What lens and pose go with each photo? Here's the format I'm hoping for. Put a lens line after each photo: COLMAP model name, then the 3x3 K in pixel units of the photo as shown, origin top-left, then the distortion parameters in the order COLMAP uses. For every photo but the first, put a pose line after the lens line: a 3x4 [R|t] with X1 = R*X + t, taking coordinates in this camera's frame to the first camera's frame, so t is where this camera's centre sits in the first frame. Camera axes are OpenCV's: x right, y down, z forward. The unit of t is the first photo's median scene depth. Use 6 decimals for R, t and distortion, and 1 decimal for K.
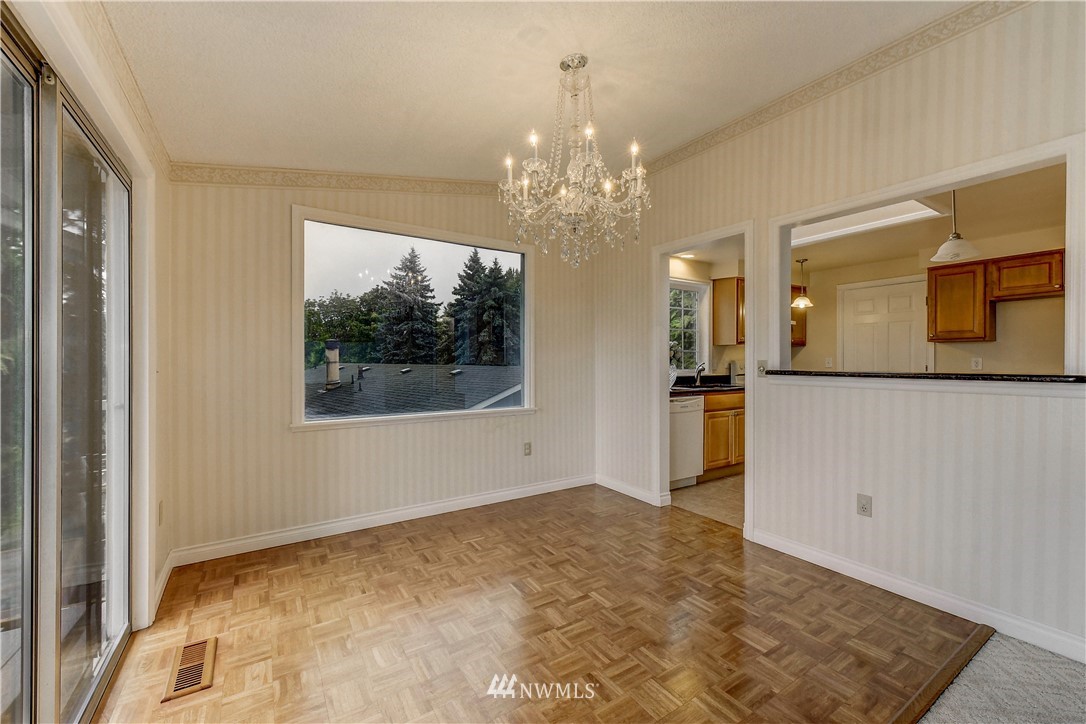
lens RADIAL K [[442.3, 0, 540.2], [0, 442.3, 362.8], [0, 0, 1]] dist [0.003985, 0.000389]
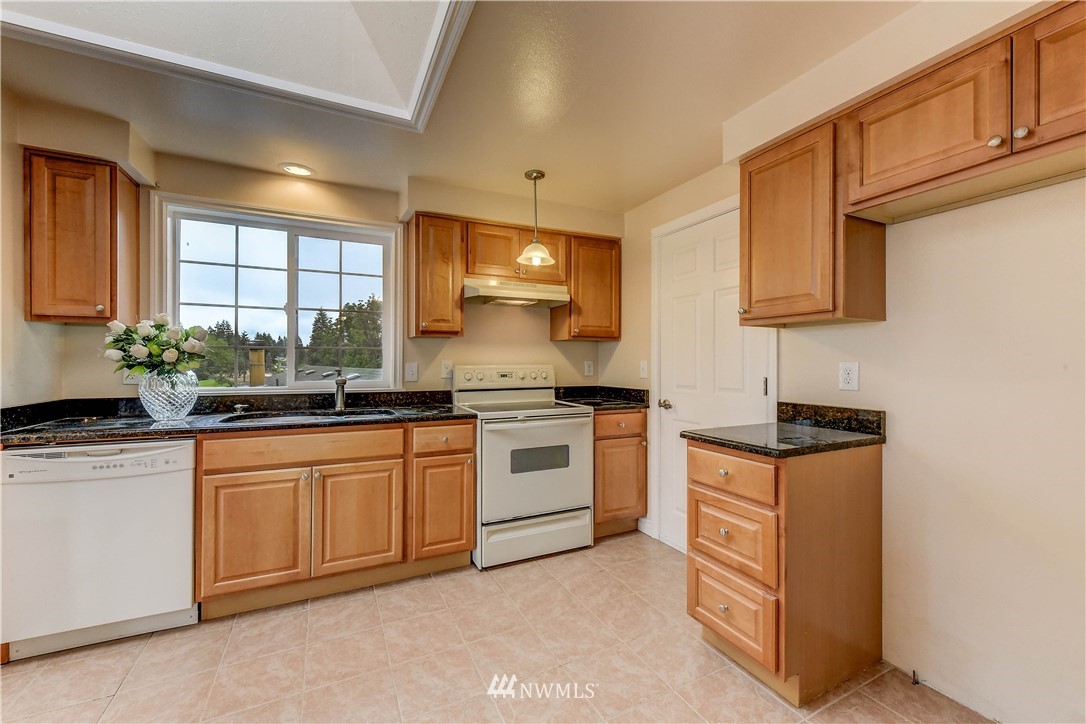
lens RADIAL K [[442.3, 0, 545.7], [0, 442.3, 359.9], [0, 0, 1]] dist [0.003985, 0.000389]
pose [[0.992239, 0.003780, -0.124292, 0.694412], [-0.005588, 0.999883, -0.014207, -0.005153], [0.124223, 0.014792, 0.992144, 0.506103]]
